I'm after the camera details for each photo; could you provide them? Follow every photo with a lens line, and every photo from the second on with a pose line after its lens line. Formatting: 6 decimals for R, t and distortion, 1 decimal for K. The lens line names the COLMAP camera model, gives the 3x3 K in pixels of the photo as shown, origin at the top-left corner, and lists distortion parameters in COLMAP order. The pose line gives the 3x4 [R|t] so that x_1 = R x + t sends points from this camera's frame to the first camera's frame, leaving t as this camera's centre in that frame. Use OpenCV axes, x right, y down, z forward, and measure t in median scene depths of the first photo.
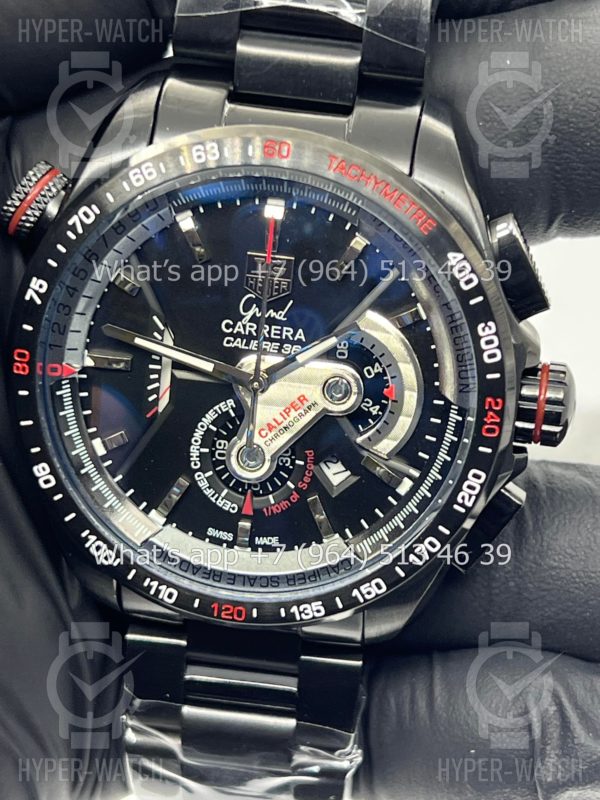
lens RADIAL K [[1867.8, 0, 299.1], [0, 1867.8, 398.3], [0, 0, 1]] dist [0.204413, 0.000000]
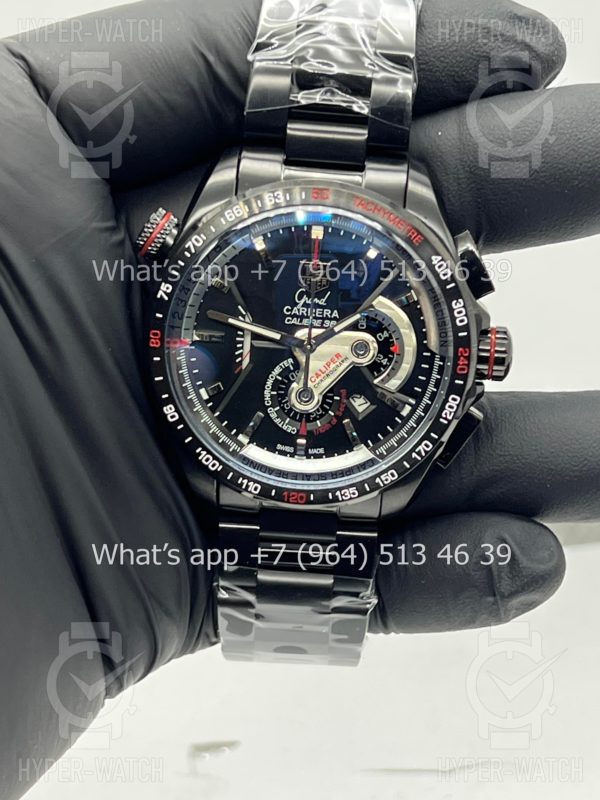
lens RADIAL K [[1867.8, 0, 296.3], [0, 1867.8, 400.8], [0, 0, 1]] dist [0.204413, 0.000000]
pose [[0.996579, -0.040074, 0.072281, -0.144937], [0.042194, 0.998716, -0.028051, 0.079038], [-0.071064, 0.031005, 0.996990, -0.528199]]
